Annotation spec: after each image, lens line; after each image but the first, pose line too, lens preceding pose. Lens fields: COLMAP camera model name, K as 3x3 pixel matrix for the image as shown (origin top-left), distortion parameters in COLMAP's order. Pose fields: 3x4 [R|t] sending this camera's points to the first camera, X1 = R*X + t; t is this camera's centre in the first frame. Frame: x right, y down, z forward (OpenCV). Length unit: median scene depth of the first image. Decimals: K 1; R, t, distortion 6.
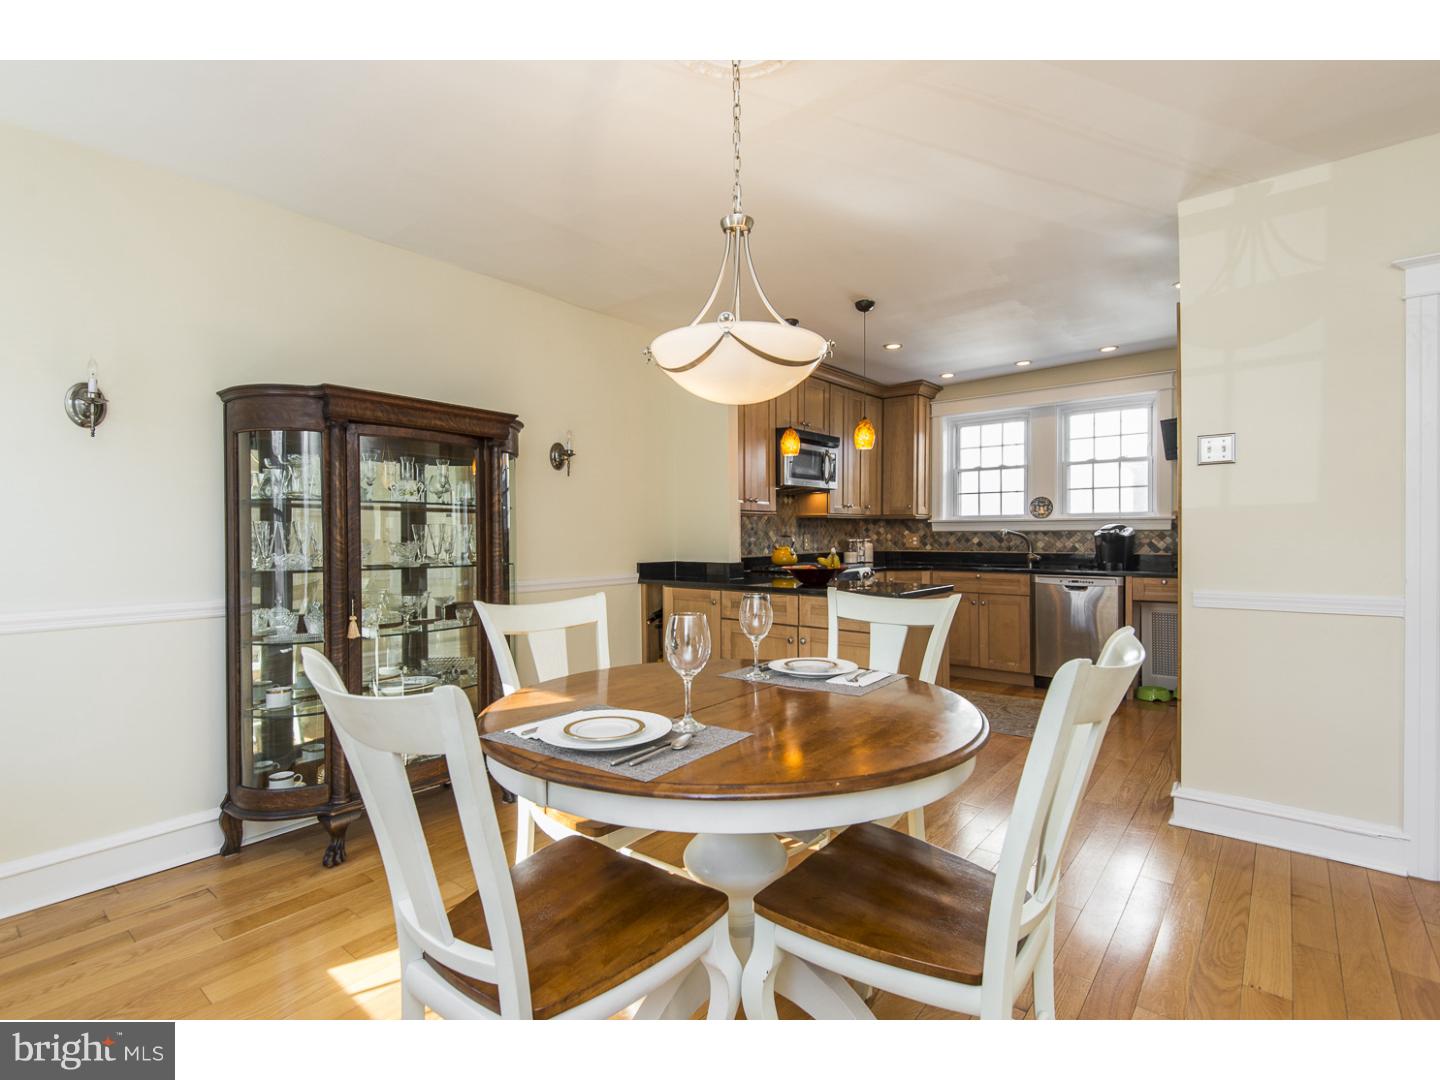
lens RADIAL K [[646.6, 0, 715.2], [0, 646.6, 538.2], [0, 0, 1]] dist [-0.010631, -0.000630]
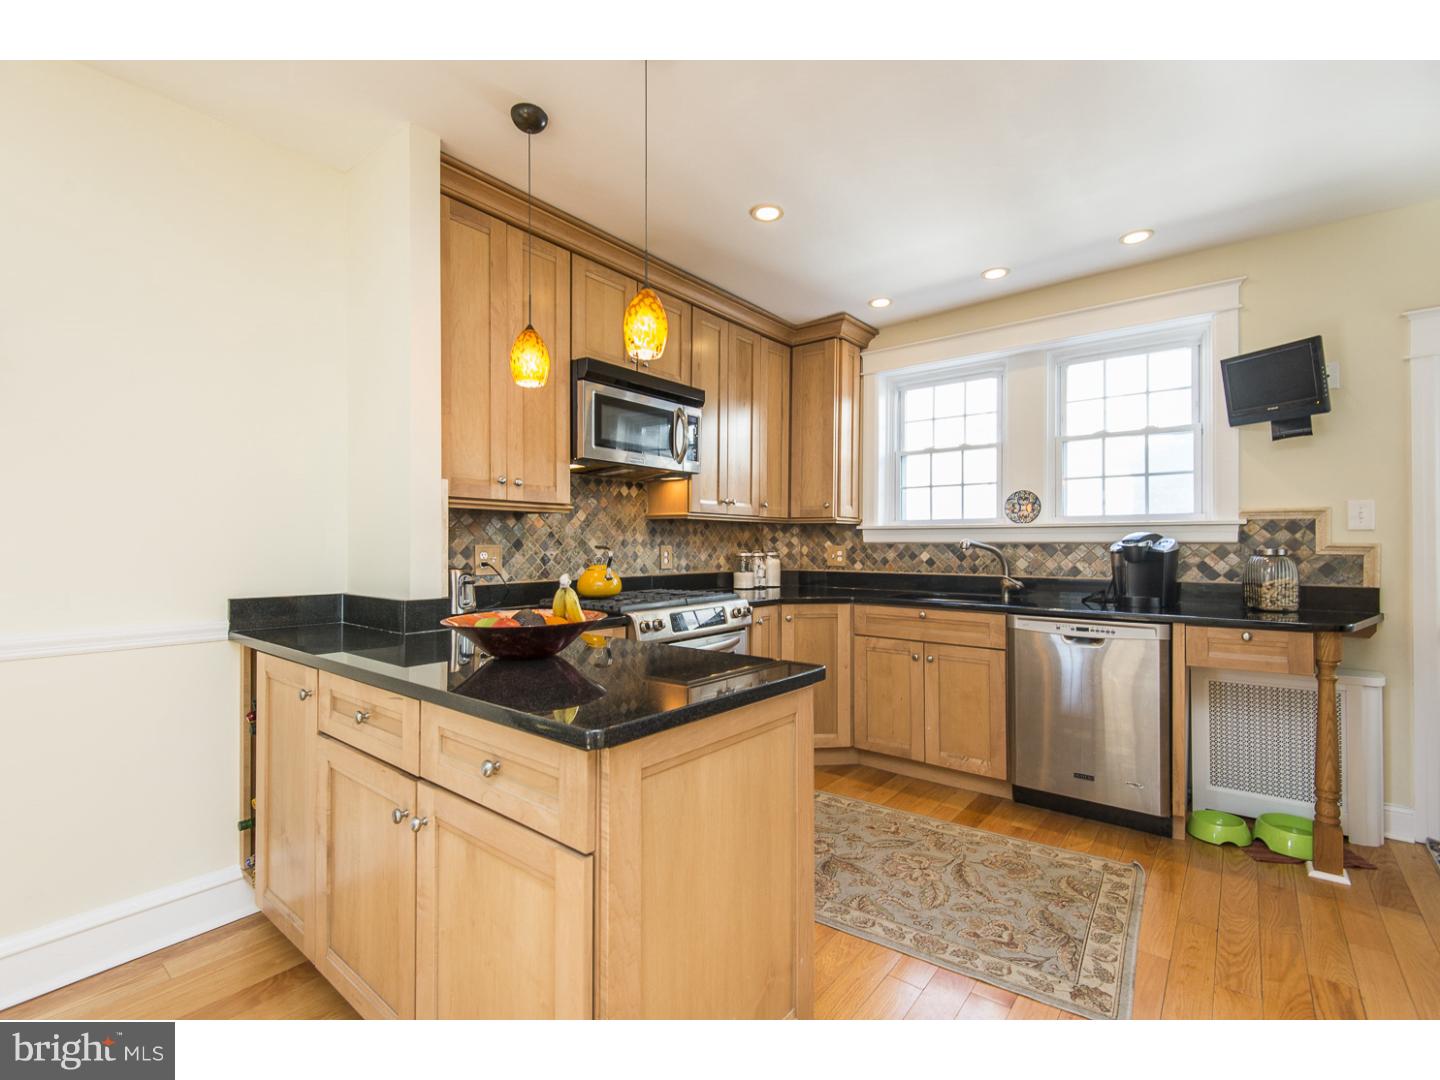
lens RADIAL K [[646.6, 0, 715.2], [0, 646.6, 538.2], [0, 0, 1]] dist [-0.010631, -0.000630]
pose [[0.999435, 0.009374, 0.032264, 0.177846], [-0.008764, 0.999781, -0.019005, -0.000995], [-0.032436, 0.018712, 0.999299, 0.366474]]
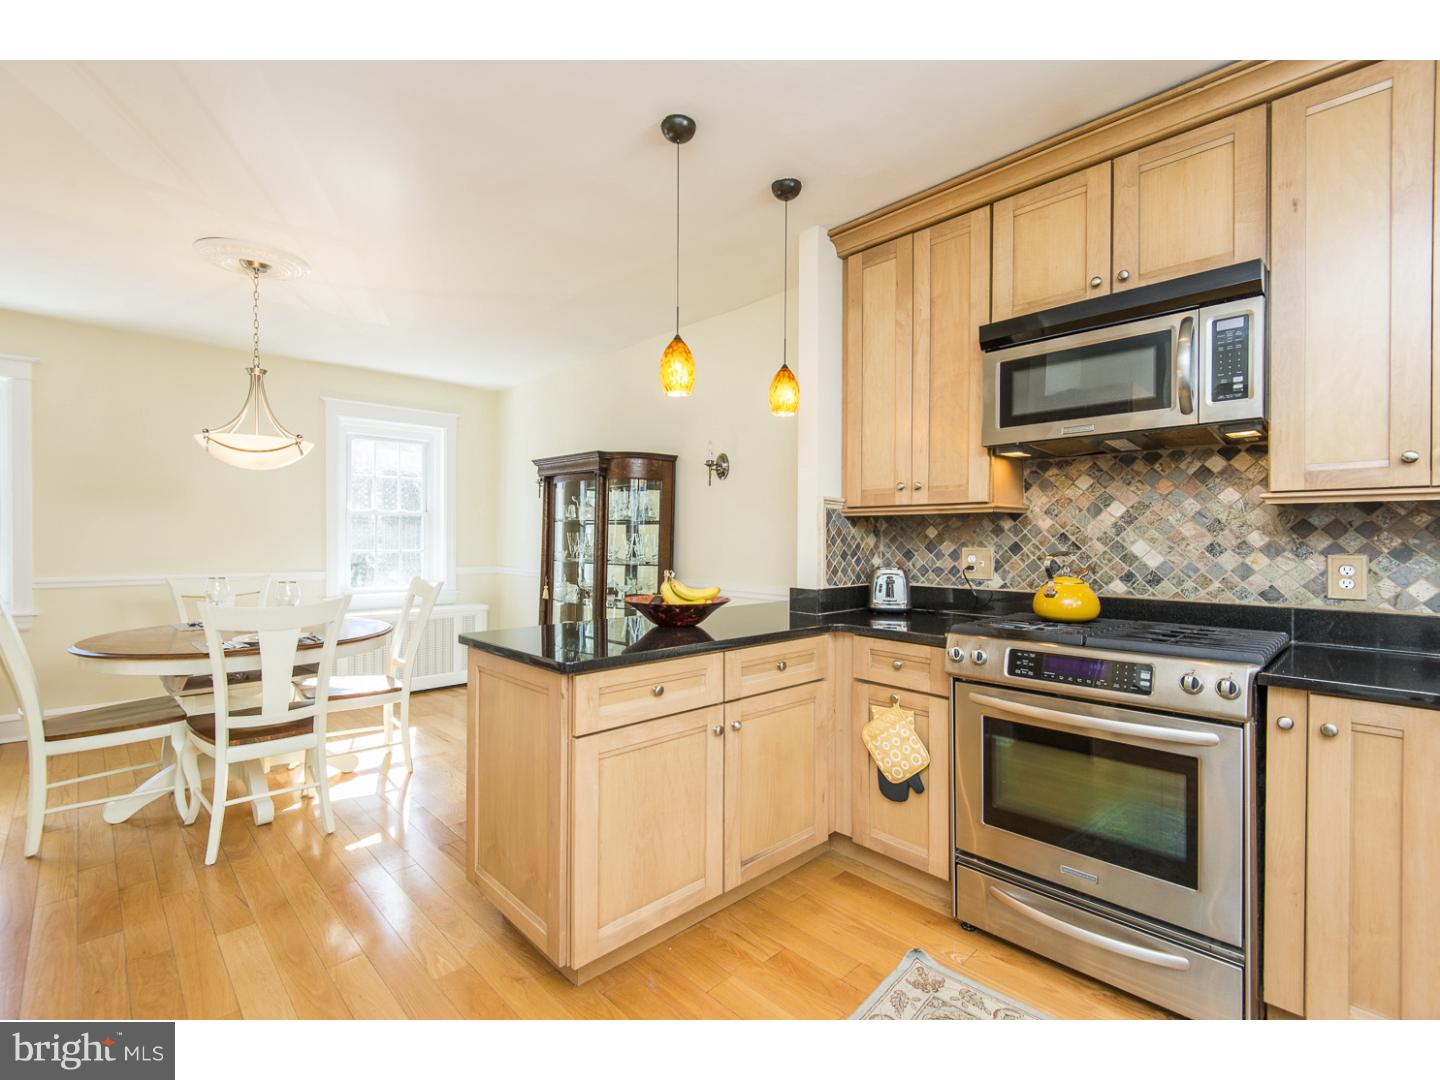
lens RADIAL K [[646.6, 0, 715.2], [0, 646.6, 538.2], [0, 0, 1]] dist [-0.010631, -0.000630]
pose [[-0.098121, 0.003928, -0.995167, 0.526558], [-0.015327, 0.999868, 0.005458, -0.010998], [0.995056, 0.015789, -0.098047, 0.736321]]
